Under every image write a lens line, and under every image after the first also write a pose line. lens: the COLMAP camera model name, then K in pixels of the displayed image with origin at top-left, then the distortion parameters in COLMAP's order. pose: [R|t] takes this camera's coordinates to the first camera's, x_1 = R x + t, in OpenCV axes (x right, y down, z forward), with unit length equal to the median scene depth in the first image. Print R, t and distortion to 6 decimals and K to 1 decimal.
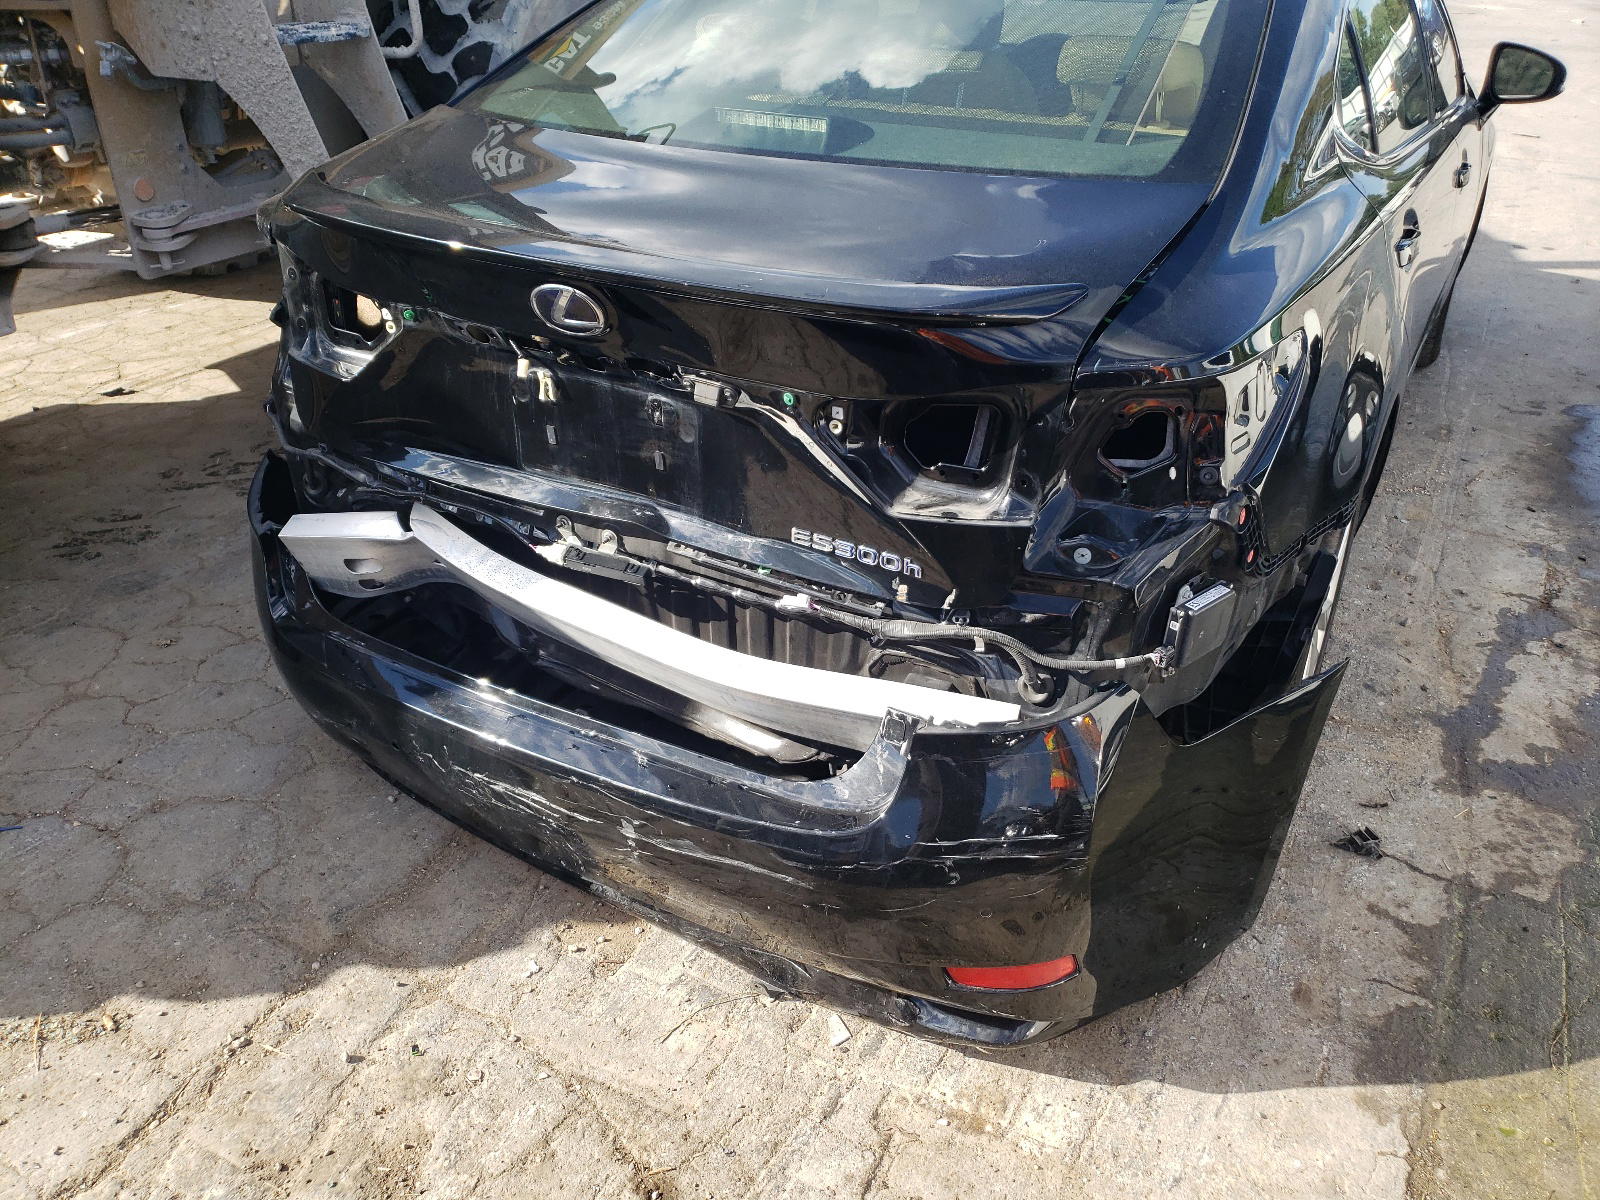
lens RADIAL K [[1178.1, 0, 811.4], [0, 1178.1, 595.7], [0, 0, 1]] dist [0.022285, 0.008413]
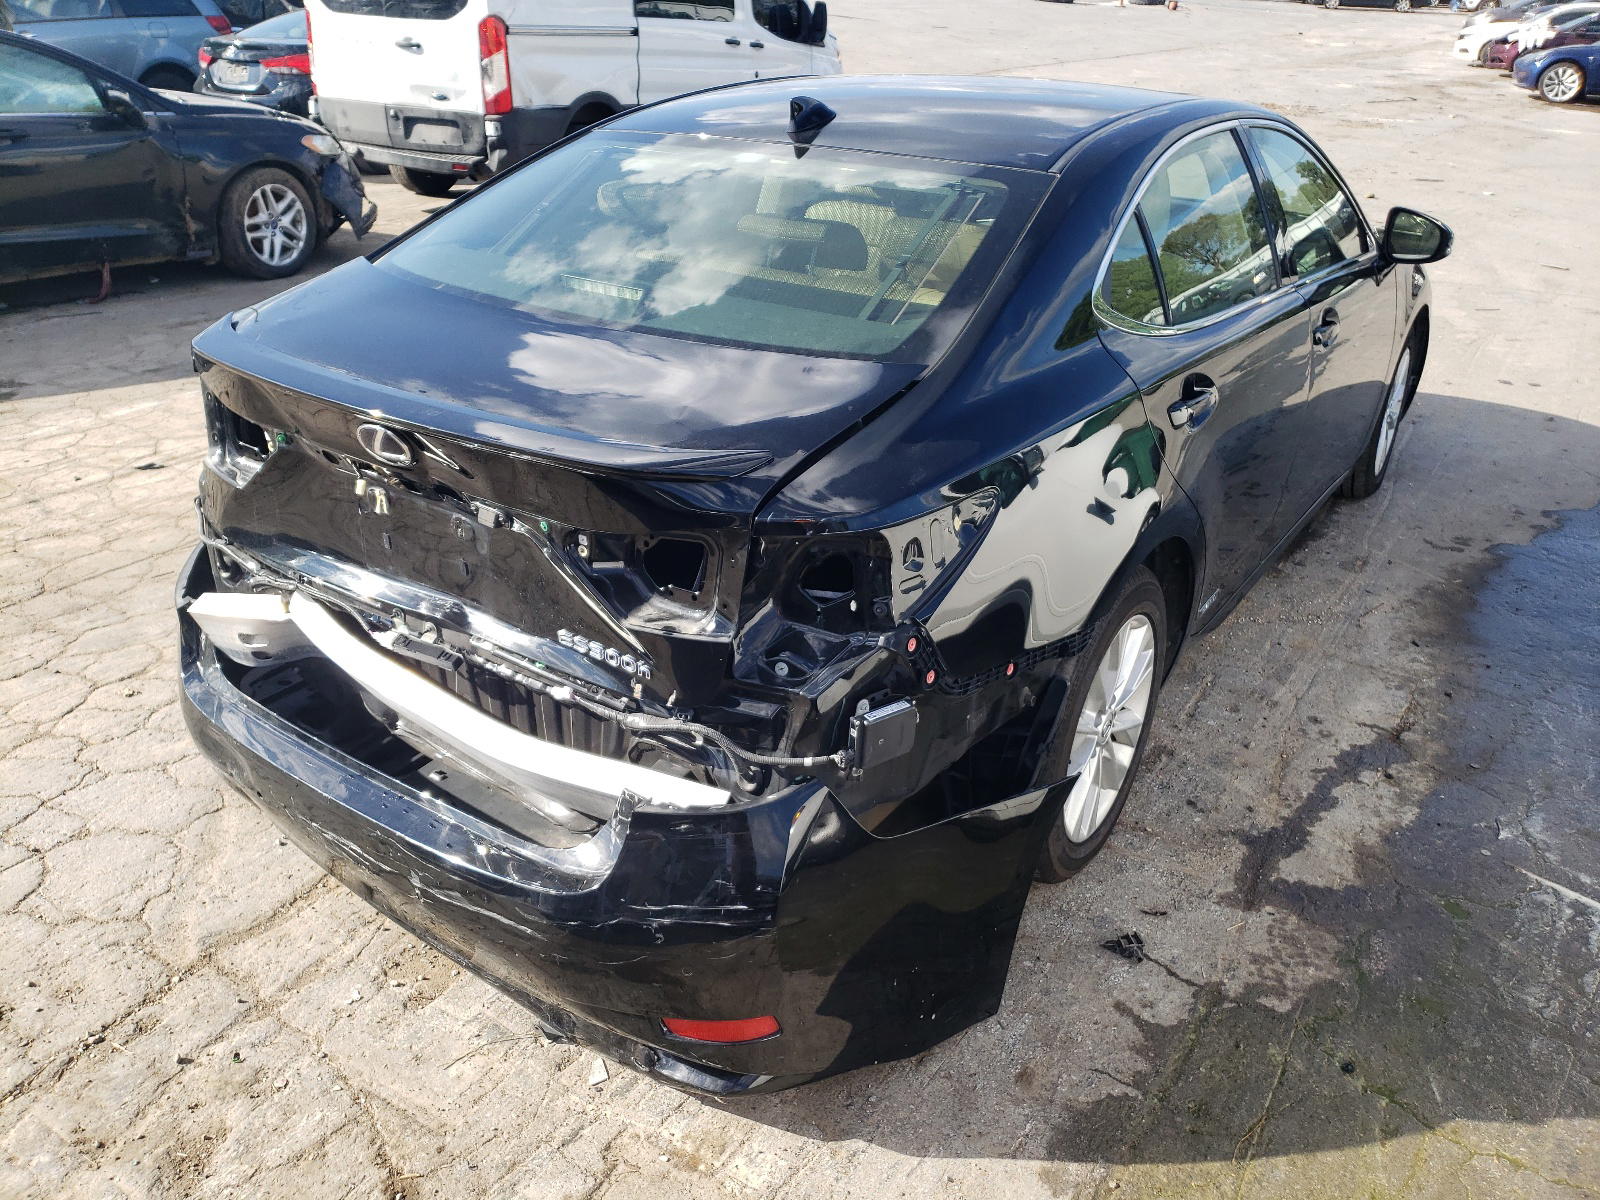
lens RADIAL K [[1178.1, 0, 786.4], [0, 1178.1, 594.2], [0, 0, 1]] dist [0.022285, 0.008413]
pose [[0.995117, 0.054850, -0.082062, 0.278757], [-0.060438, 0.995905, -0.067239, -0.025625], [0.078038, 0.071870, 0.994356, -0.156597]]
